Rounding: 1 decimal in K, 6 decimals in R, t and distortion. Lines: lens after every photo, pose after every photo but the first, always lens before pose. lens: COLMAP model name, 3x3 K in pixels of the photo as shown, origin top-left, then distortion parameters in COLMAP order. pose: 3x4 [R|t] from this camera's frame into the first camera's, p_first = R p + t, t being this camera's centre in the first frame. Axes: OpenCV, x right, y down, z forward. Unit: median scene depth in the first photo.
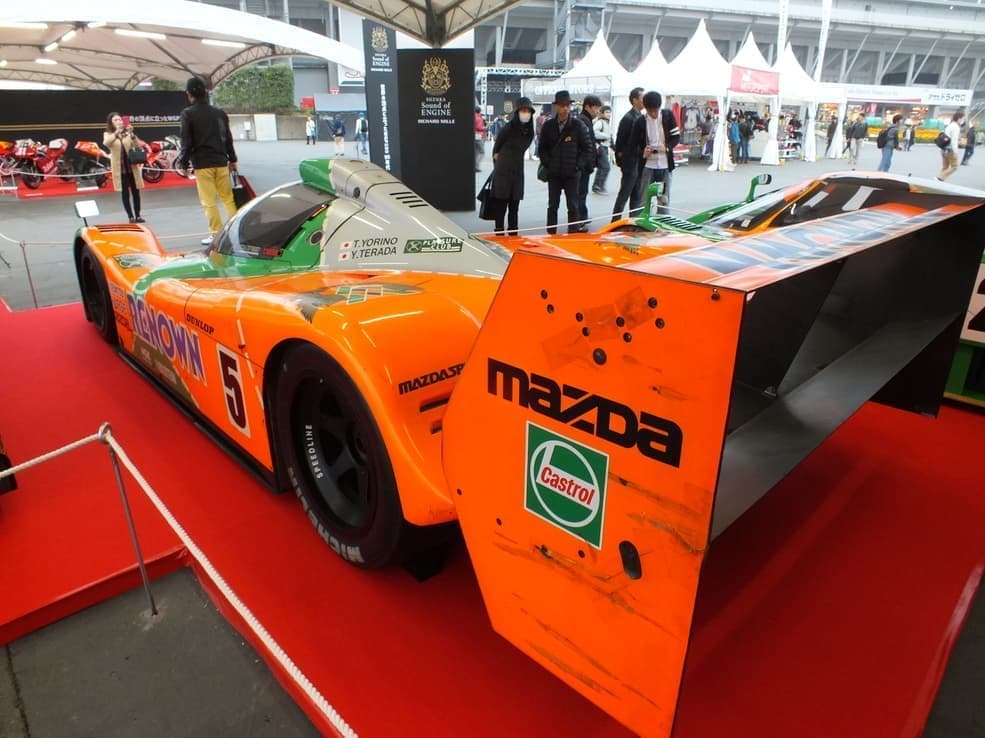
lens RADIAL K [[648.6, 0, 491.7], [0, 648.6, 363.4], [0, 0, 1]] dist [-0.091852, 0.046144]
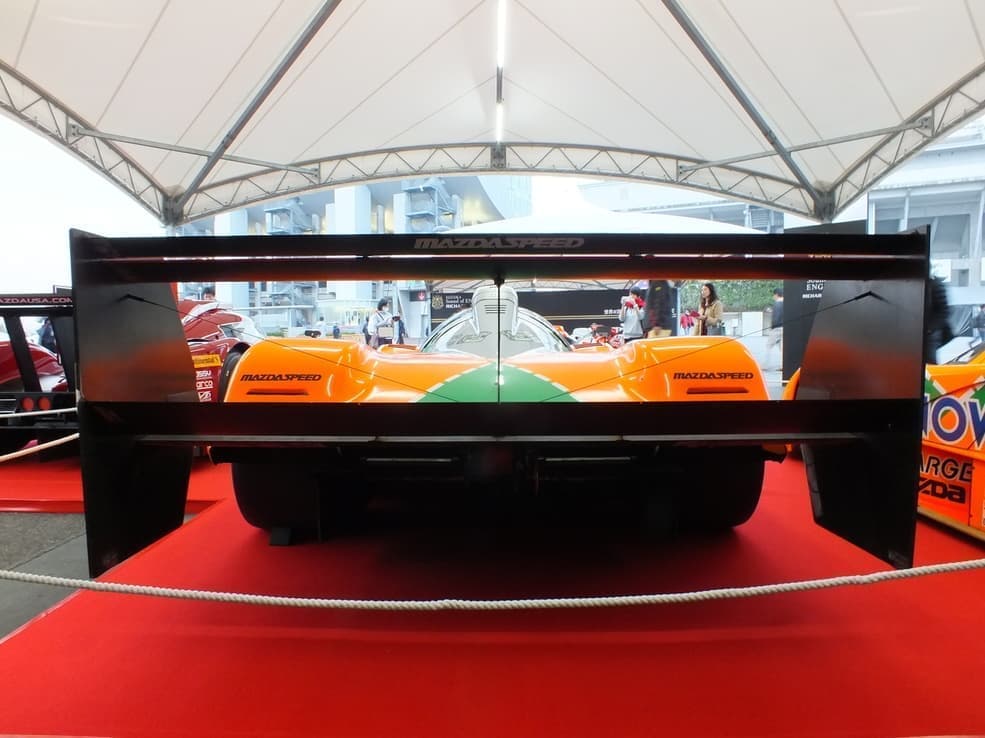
lens RADIAL K [[647.0, 0, 492.5], [0, 647.0, 369.0], [0, 0, 1]] dist [-0.095453, 0.046838]
pose [[0.707304, 0.022523, -0.706551, 0.185307], [-0.232943, 0.951094, -0.202872, 0.024242], [0.667427, 0.308078, 0.677959, 0.055458]]
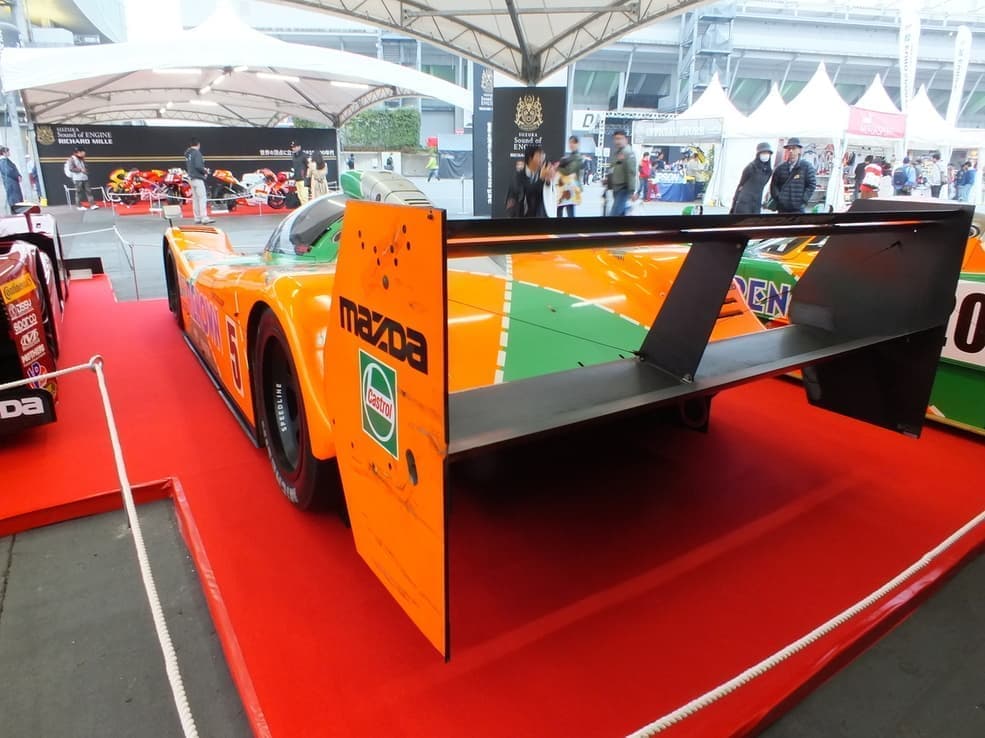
lens RADIAL K [[647.0, 0, 492.5], [0, 647.0, 369.0], [0, 0, 1]] dist [-0.095453, 0.046838]
pose [[0.981777, 0.067035, -0.177821, 0.052816], [-0.076569, 0.995942, -0.047300, 0.017151], [0.173929, 0.060054, 0.982925, -0.010116]]
